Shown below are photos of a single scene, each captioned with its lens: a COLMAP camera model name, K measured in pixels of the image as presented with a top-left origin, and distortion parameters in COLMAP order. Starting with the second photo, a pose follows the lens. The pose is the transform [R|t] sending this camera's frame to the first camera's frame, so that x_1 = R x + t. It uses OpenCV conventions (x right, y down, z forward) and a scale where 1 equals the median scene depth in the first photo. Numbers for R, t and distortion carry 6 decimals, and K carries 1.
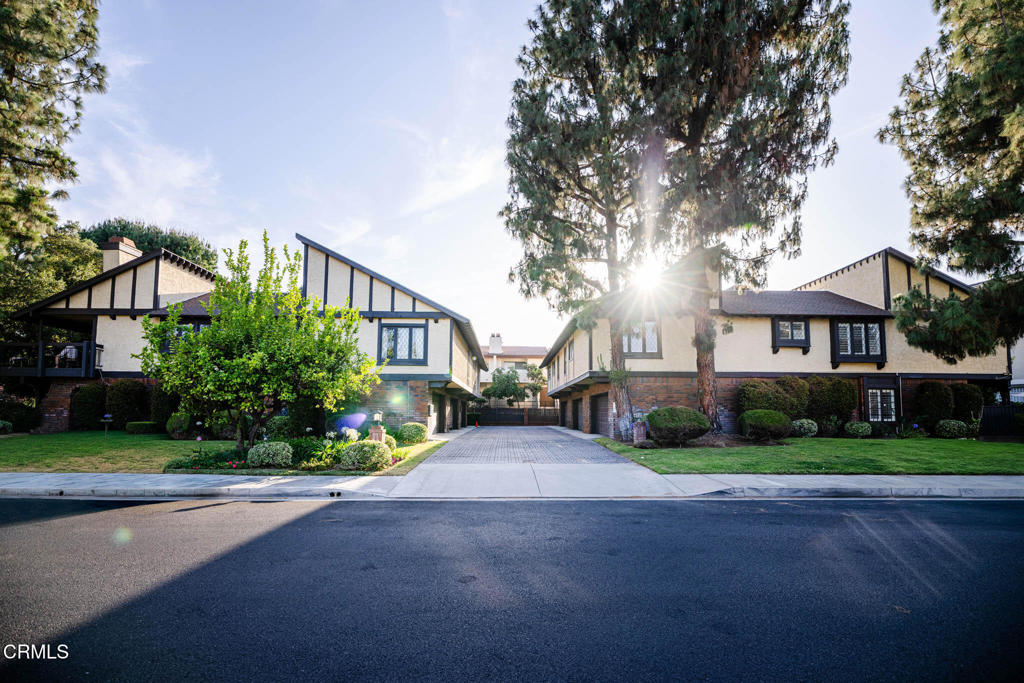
lens RADIAL K [[468.8, 0, 505.7], [0, 468.8, 381.4], [0, 0, 1]] dist [-0.002381, 0.000661]
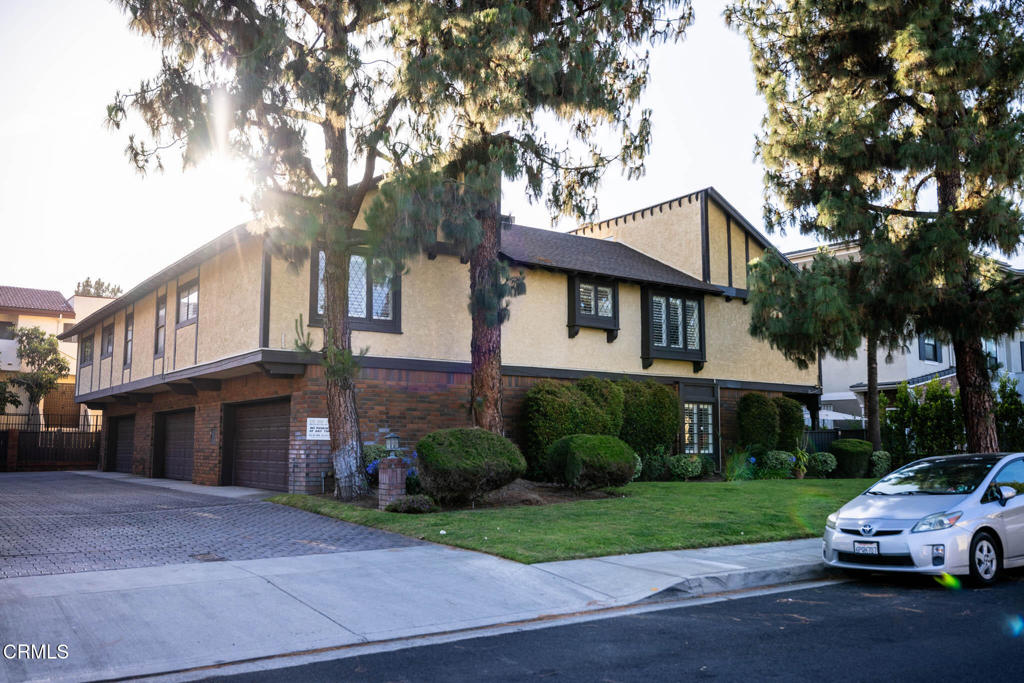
lens RADIAL K [[915.7, 0, 505.9], [0, 915.7, 341.8], [0, 0, 1]] dist [-0.004470, -0.005209]
pose [[0.819808, 0.061545, 0.569322, -0.135140], [-0.037919, 0.997860, -0.053269, 0.009164], [-0.571382, 0.022083, 0.820387, 0.118501]]
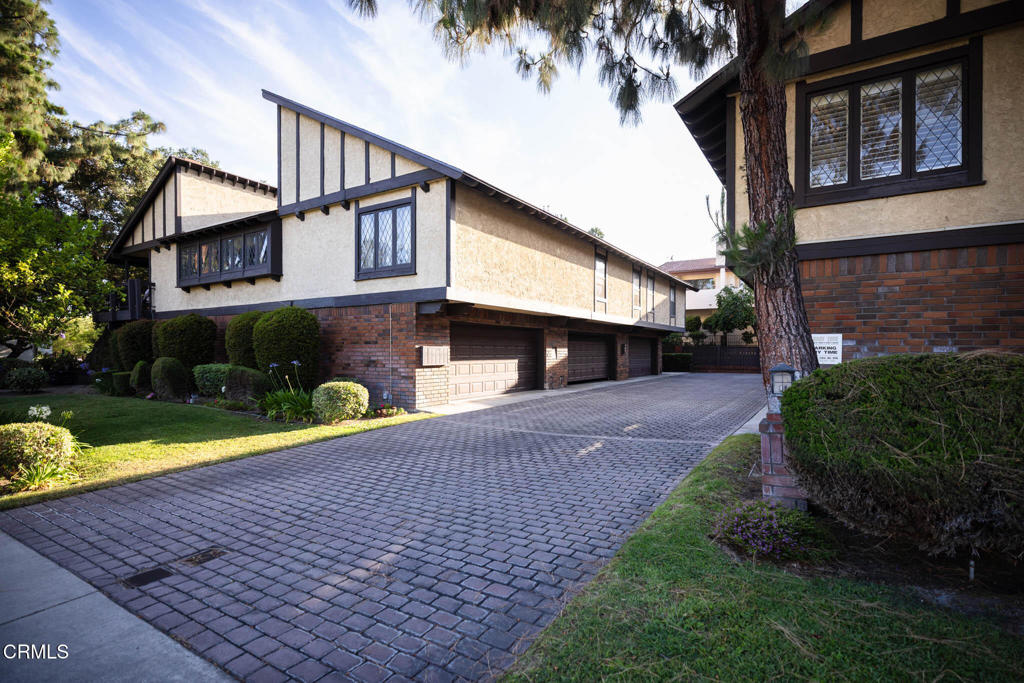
lens RADIAL K [[488.5, 0, 544.3], [0, 488.5, 358.6], [0, 0, 1]] dist [-0.010401, 0.000363]
pose [[0.863305, 0.002738, -0.504674, 0.246863], [0.040353, 0.996409, 0.074434, 0.027271], [0.503066, -0.084624, 0.860095, 0.579244]]
